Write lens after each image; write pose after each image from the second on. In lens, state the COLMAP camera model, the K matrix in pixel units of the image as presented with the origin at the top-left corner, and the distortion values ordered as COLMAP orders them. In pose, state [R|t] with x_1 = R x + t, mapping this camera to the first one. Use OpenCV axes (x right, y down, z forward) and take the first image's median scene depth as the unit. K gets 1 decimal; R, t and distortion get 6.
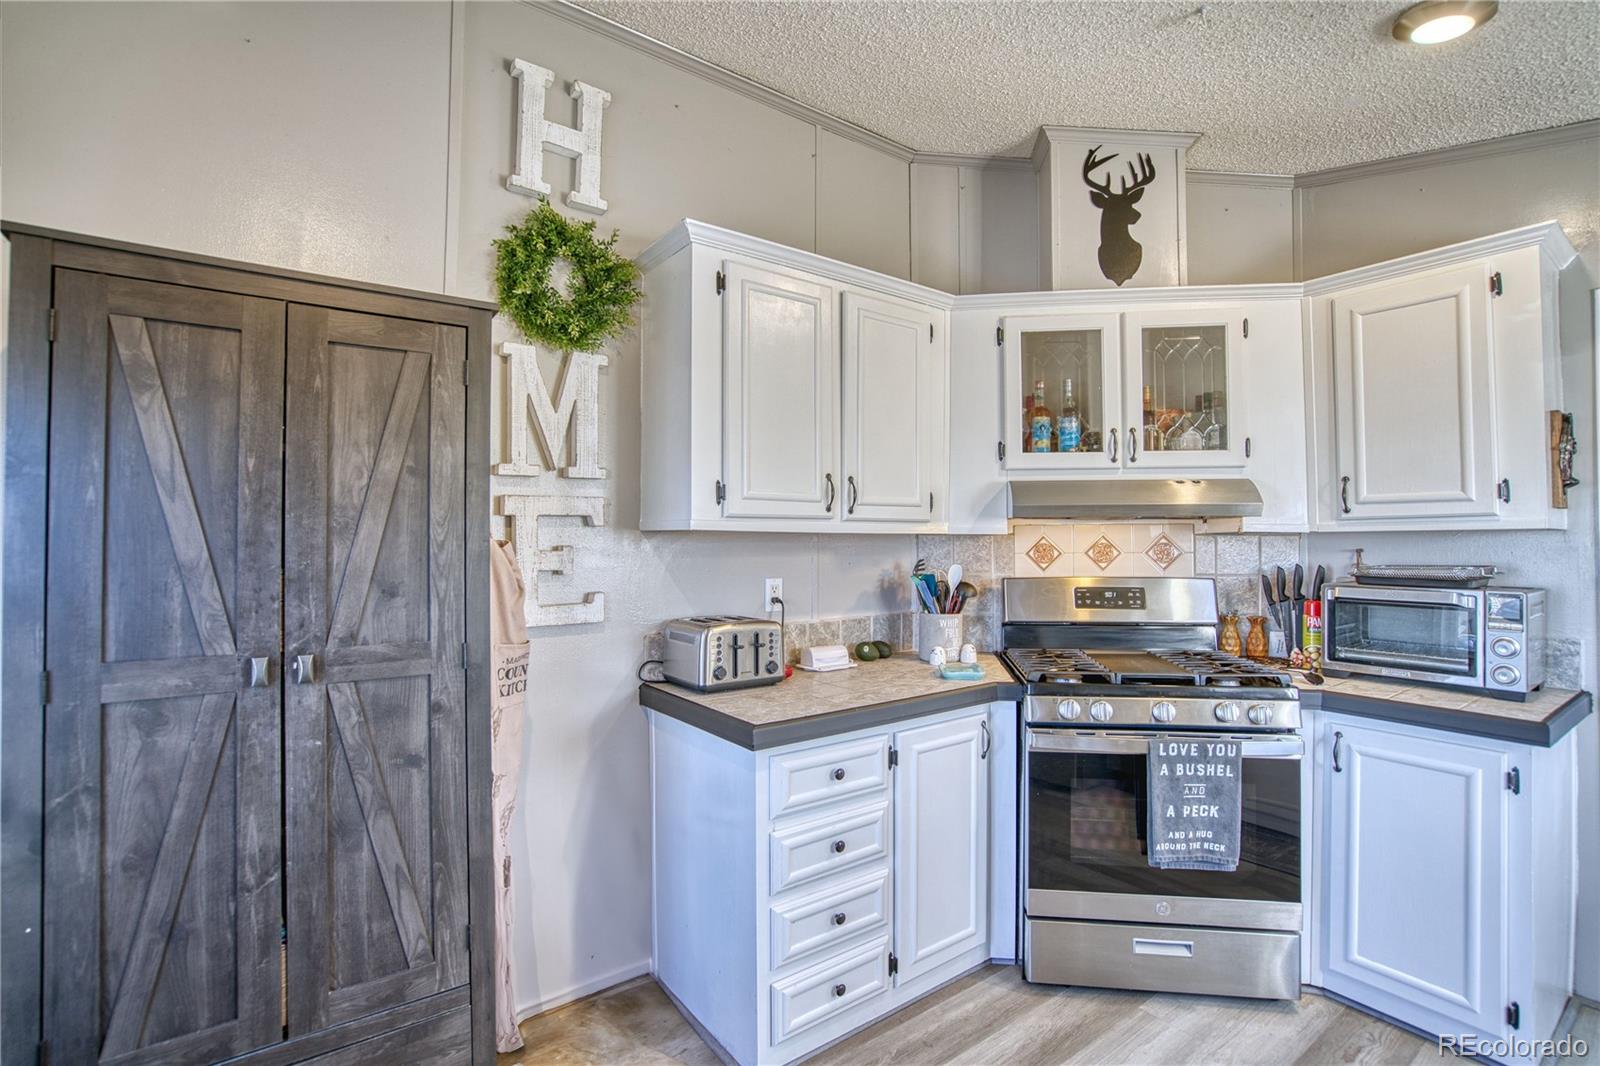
lens RADIAL K [[737.0, 0, 796.7], [0, 737.0, 528.3], [0, 0, 1]] dist [-0.066973, 0.028015]
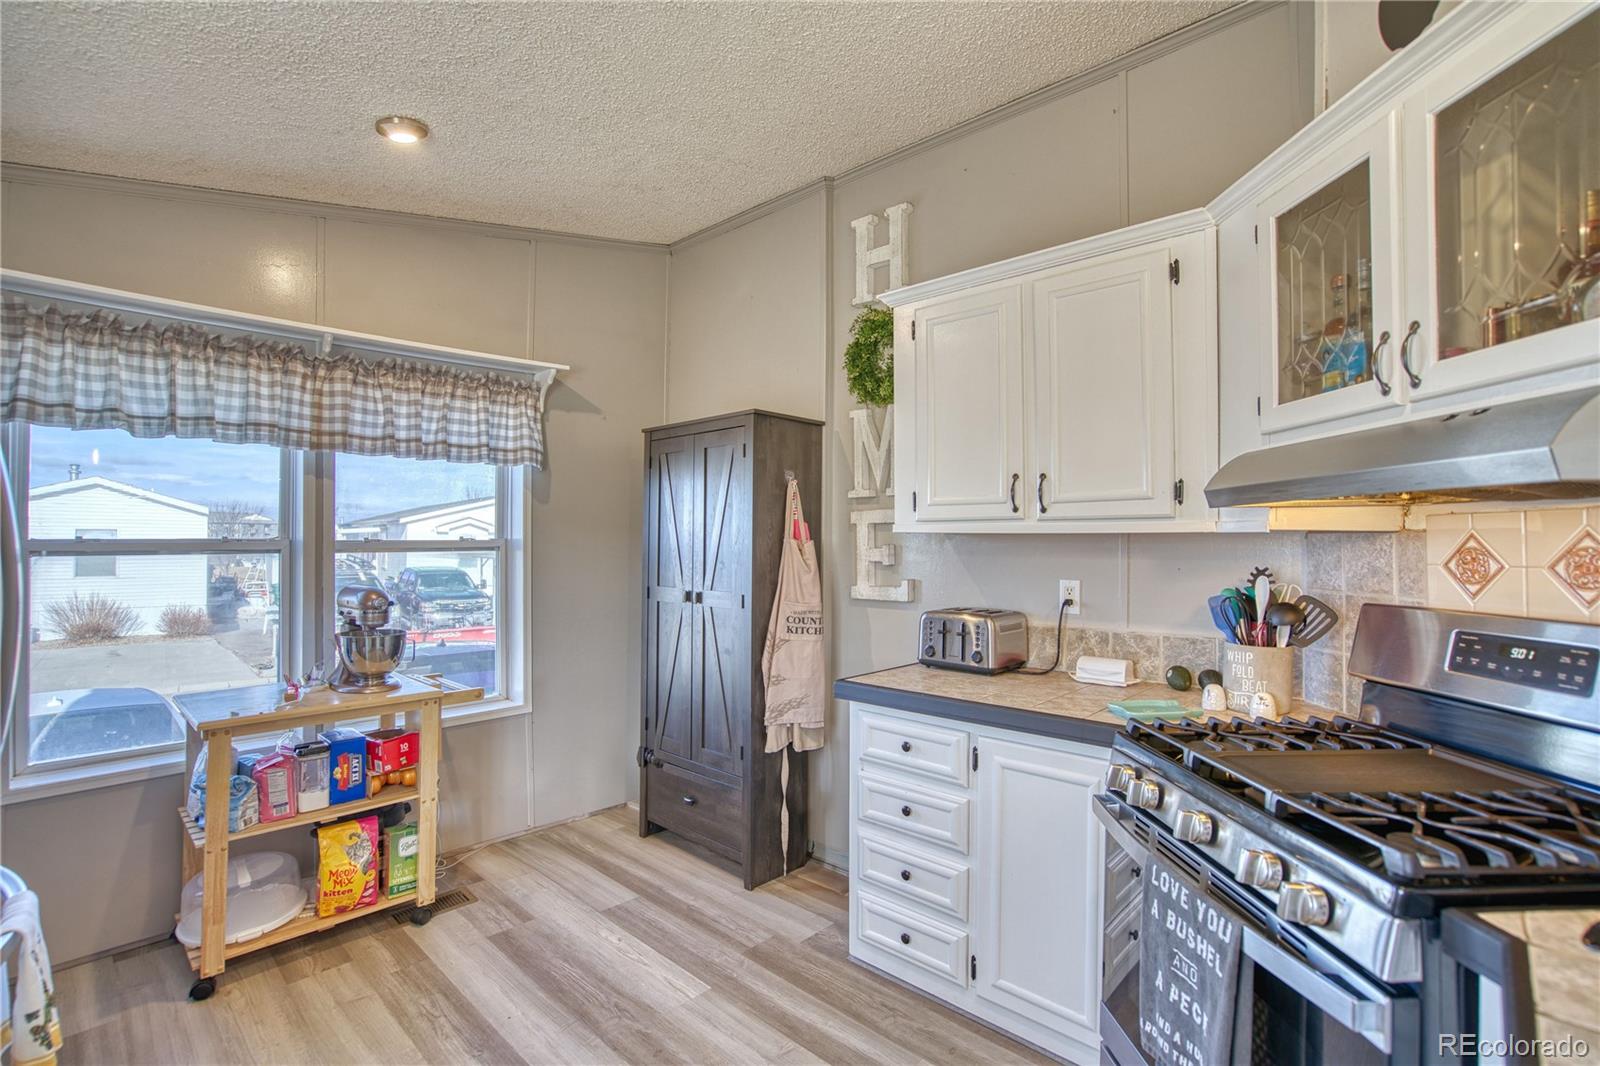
lens RADIAL K [[737.0, 0, 796.7], [0, 737.0, 528.3], [0, 0, 1]] dist [-0.066973, 0.028015]
pose [[0.185408, -0.016440, -0.982524, 0.968656], [0.012511, 0.999818, -0.014368, 0.010189], [0.982582, -0.009628, 0.185580, 0.529643]]
